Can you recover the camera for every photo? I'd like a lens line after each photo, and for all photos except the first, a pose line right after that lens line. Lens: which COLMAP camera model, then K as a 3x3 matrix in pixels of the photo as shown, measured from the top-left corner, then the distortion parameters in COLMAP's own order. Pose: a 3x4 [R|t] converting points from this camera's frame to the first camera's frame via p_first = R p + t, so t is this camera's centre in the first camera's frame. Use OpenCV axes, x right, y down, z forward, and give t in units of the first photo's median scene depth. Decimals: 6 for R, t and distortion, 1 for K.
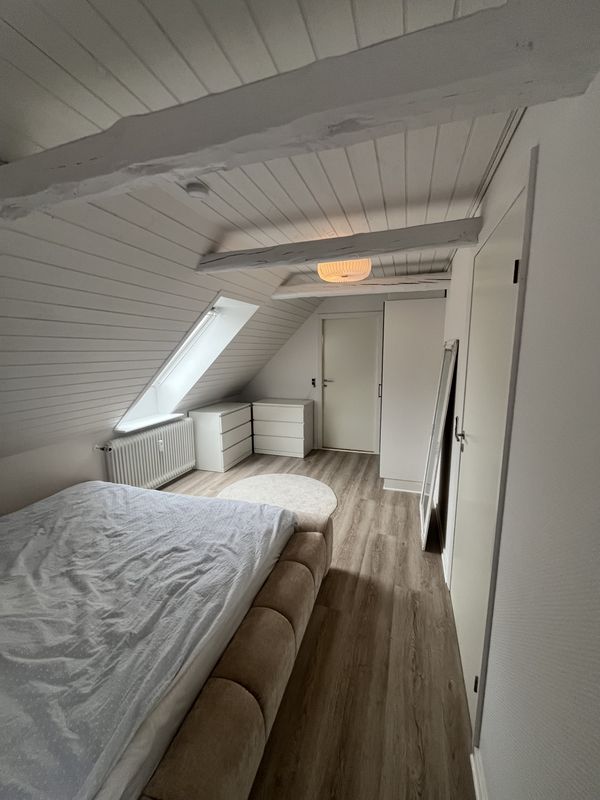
lens RADIAL K [[322.2, 0, 299.4], [0, 322.2, 400.6], [0, 0, 1]] dist [-0.000406, -0.001218]
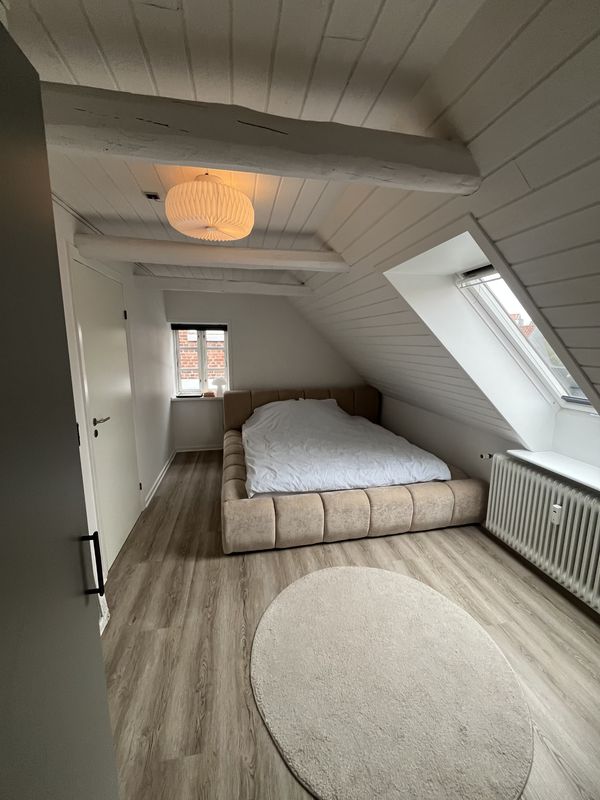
lens RADIAL K [[322.2, 0, 299.1], [0, 322.2, 401.2], [0, 0, 1]] dist [-0.000406, -0.001218]
pose [[-0.869823, 0.089522, -0.485174, 0.315456], [-0.077678, 0.946284, 0.313866, -0.271172], [0.487210, 0.310696, -0.816146, 1.650000]]
